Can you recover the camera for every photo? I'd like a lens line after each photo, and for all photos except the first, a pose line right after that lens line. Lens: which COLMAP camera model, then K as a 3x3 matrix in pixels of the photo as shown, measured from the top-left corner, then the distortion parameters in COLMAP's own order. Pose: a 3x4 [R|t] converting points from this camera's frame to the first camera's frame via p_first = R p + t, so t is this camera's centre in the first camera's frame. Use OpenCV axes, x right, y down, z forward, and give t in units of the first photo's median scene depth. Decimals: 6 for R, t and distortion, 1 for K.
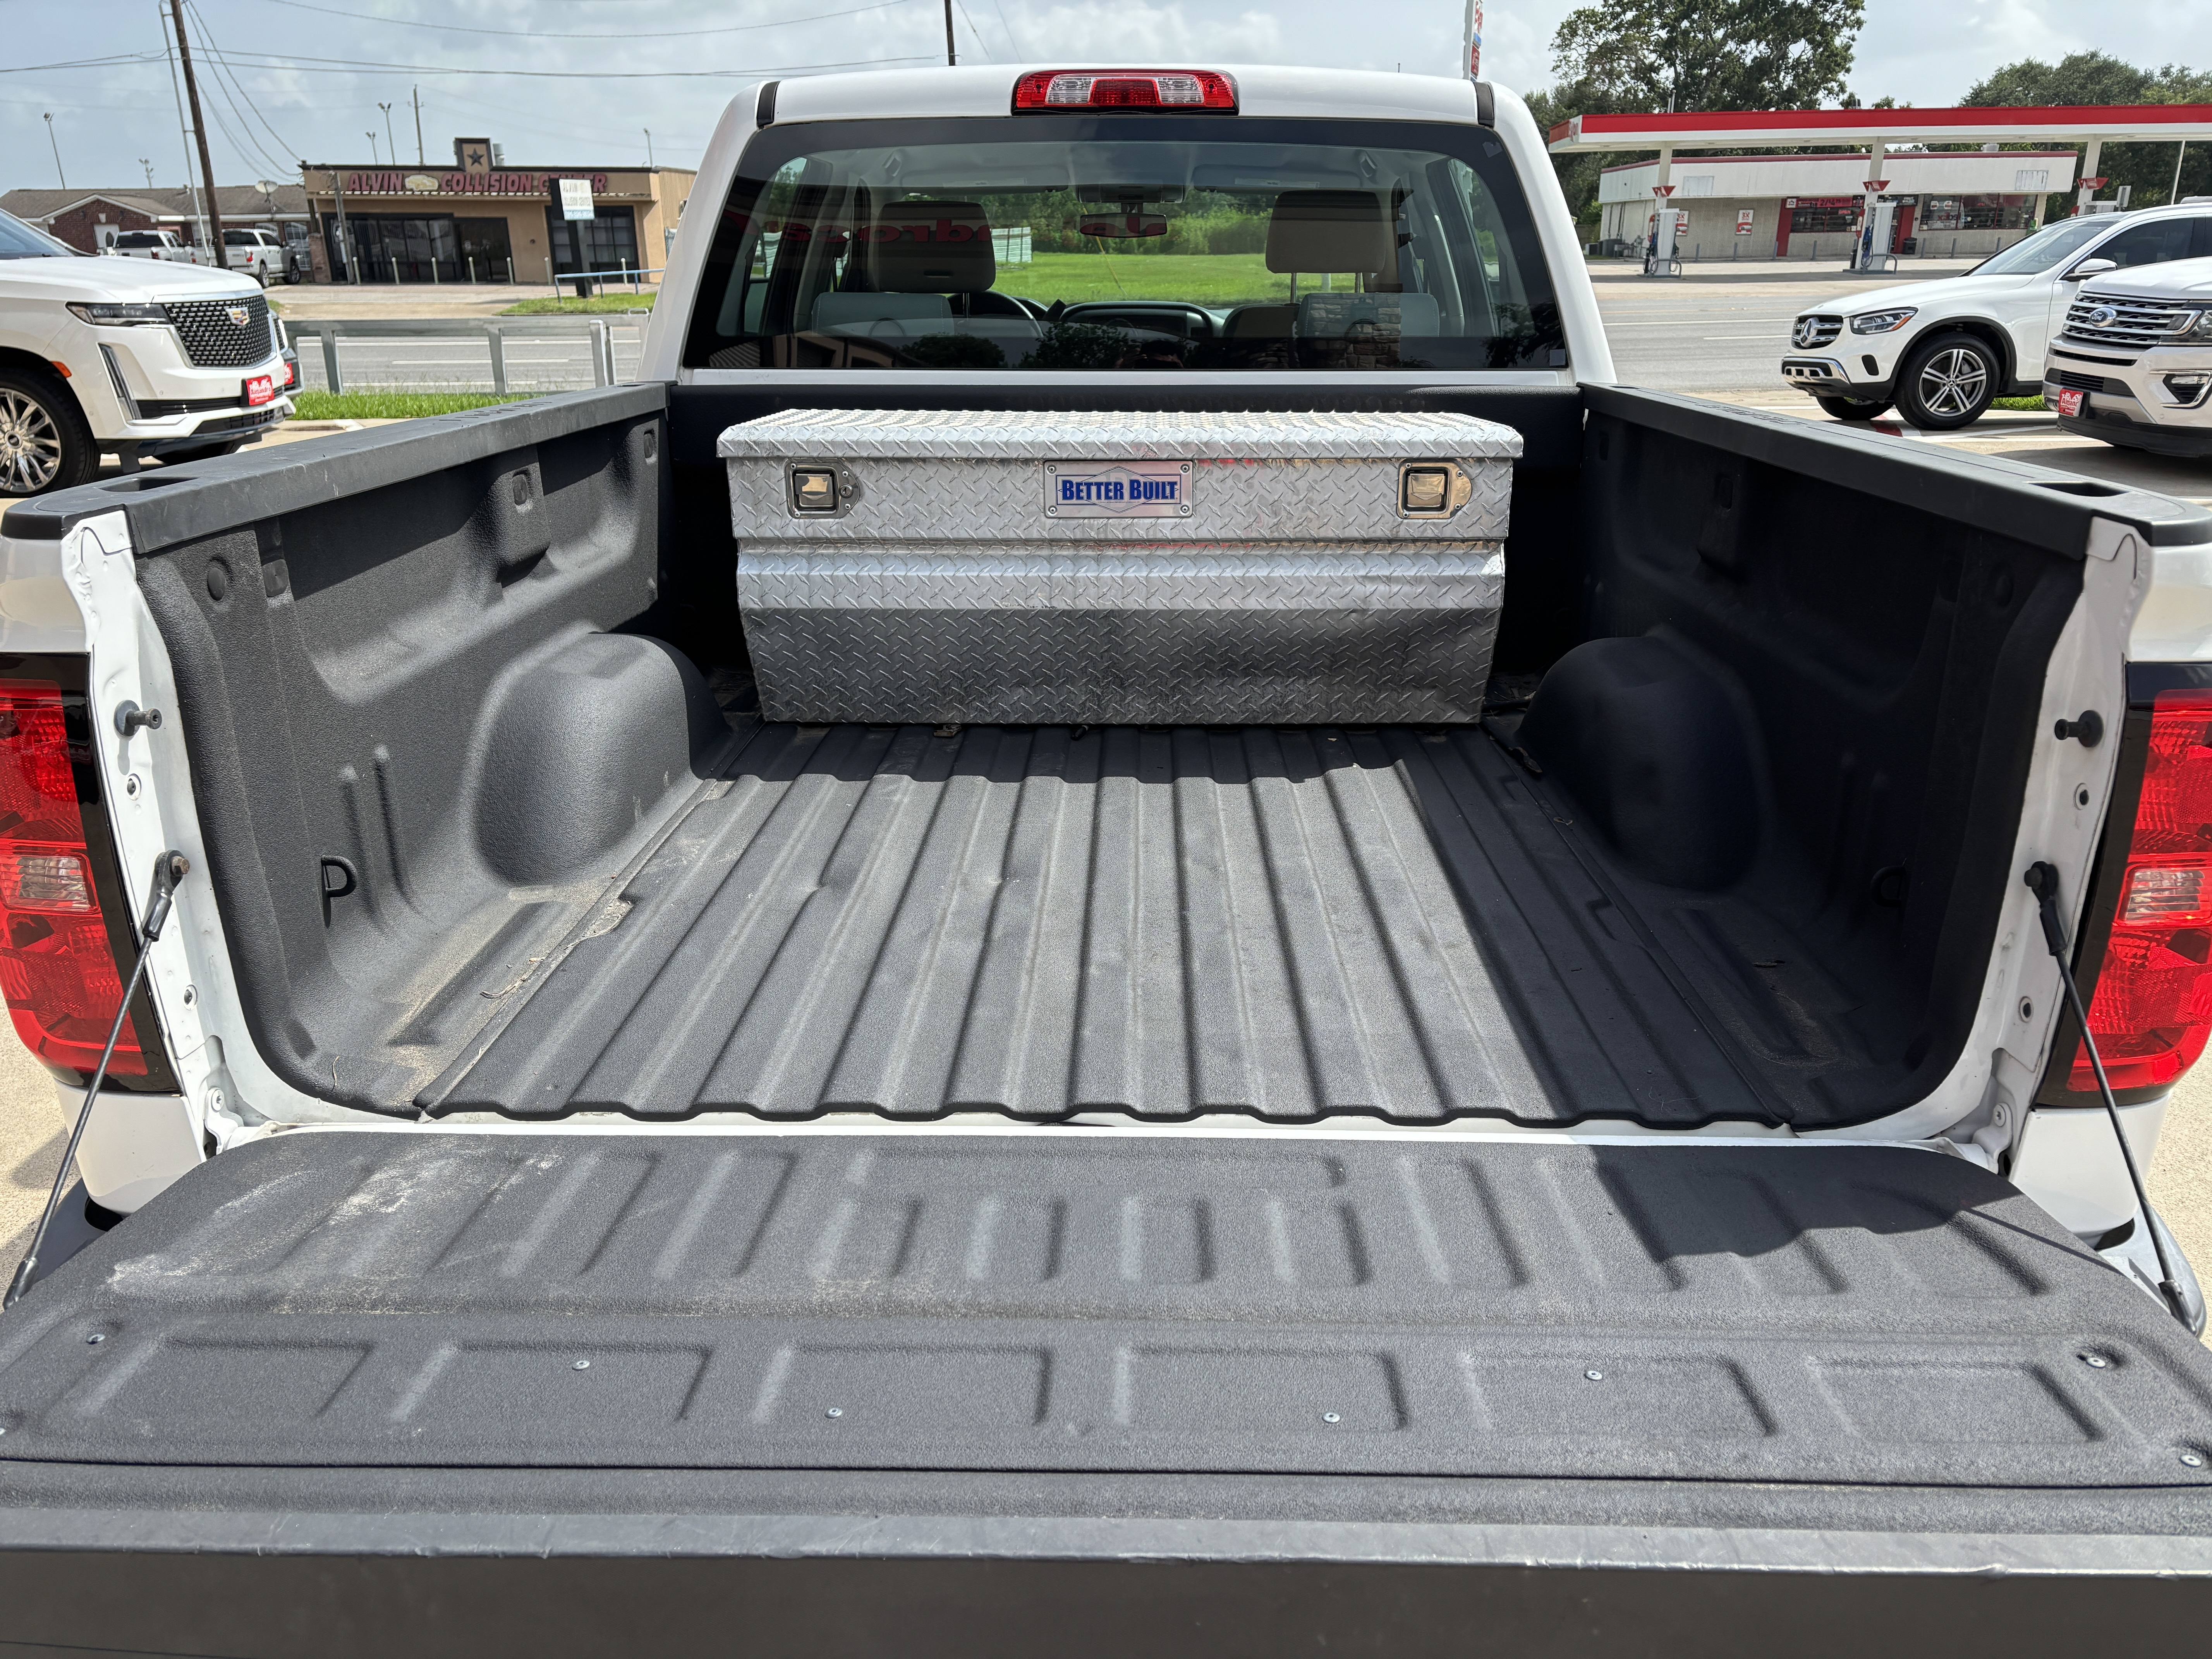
lens RADIAL K [[1677.0, 0, 1113.4], [0, 1677.0, 842.4], [0, 0, 1]] dist [0.039319, -0.028832]
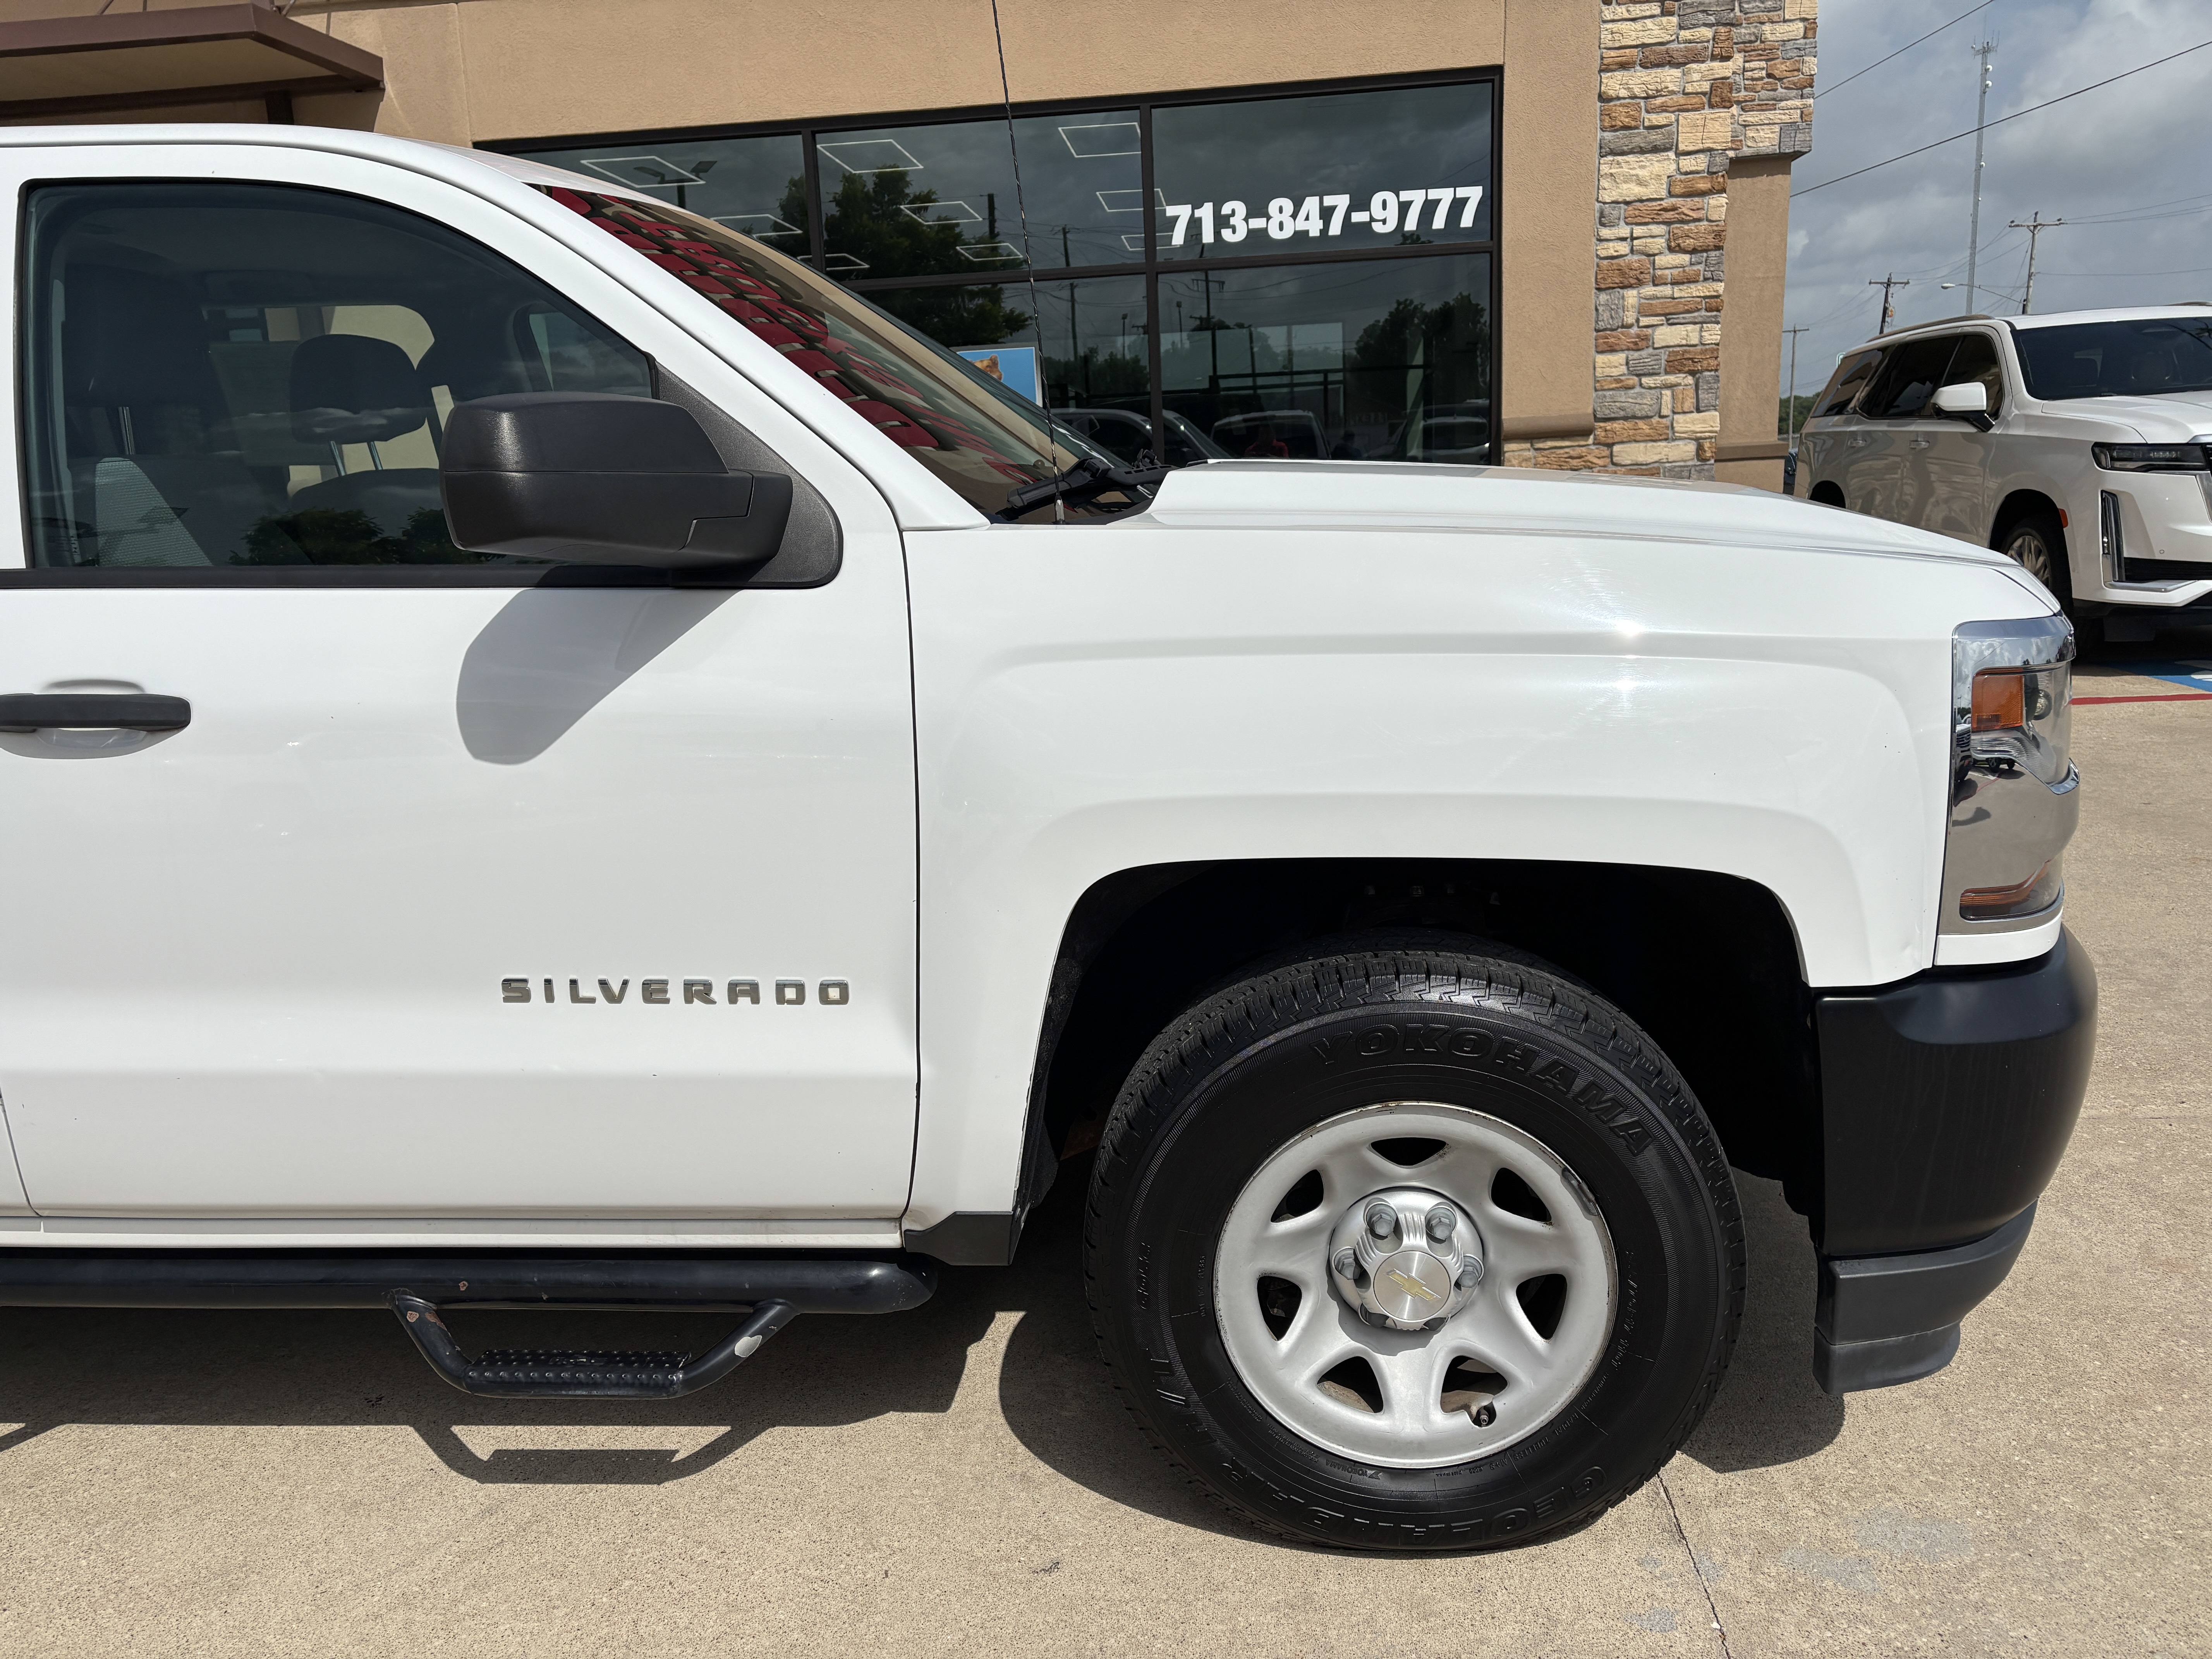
lens RADIAL K [[1677.0, 0, 1096.5], [0, 1677.0, 842.5], [0, 0, 1]] dist [0.039319, -0.028832]
pose [[-0.063742, 0.224717, -0.972337, 0.059307], [-0.294861, 0.926578, 0.233472, -0.036219], [0.953412, 0.301587, 0.007198, 0.113575]]
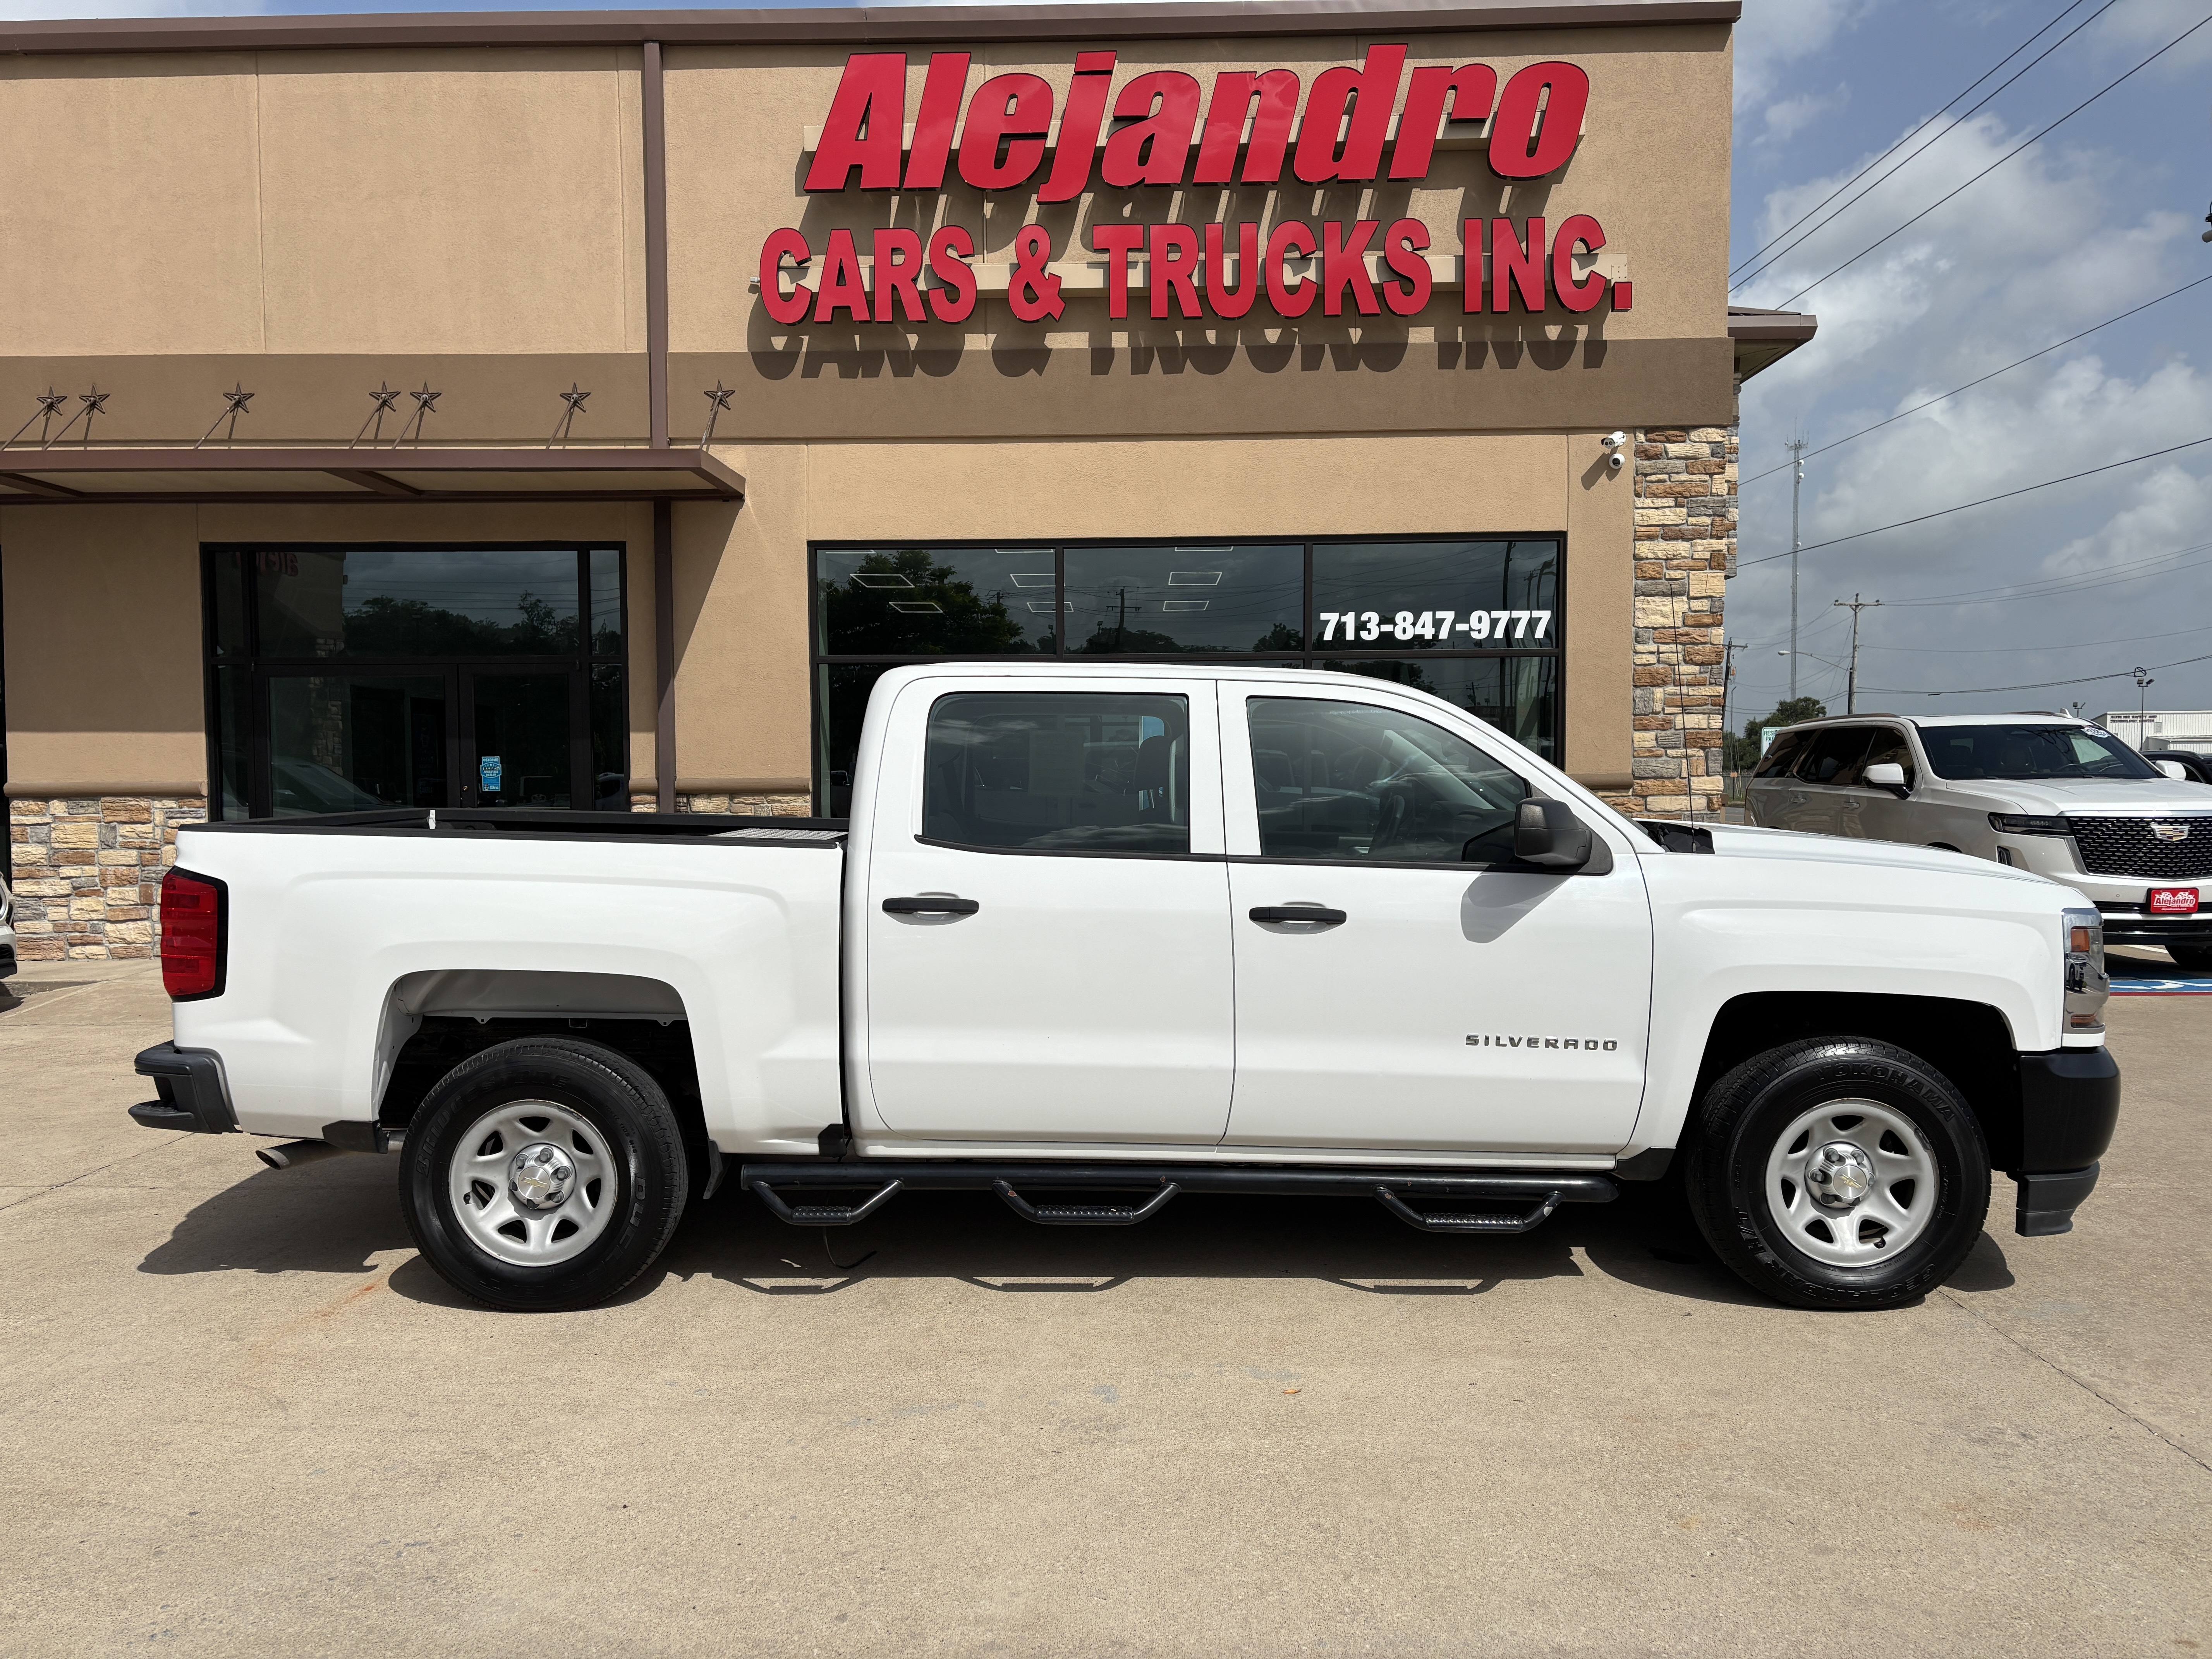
lens RADIAL K [[1677.0, 0, 1084.8], [0, 1677.0, 840.9], [0, 0, 1]] dist [0.039319, -0.028832]
pose [[0.002961, 0.046208, -0.998927, 0.116626], [-0.337840, 0.940244, 0.042492, -0.026425], [0.941199, 0.337352, 0.018395, 0.074943]]
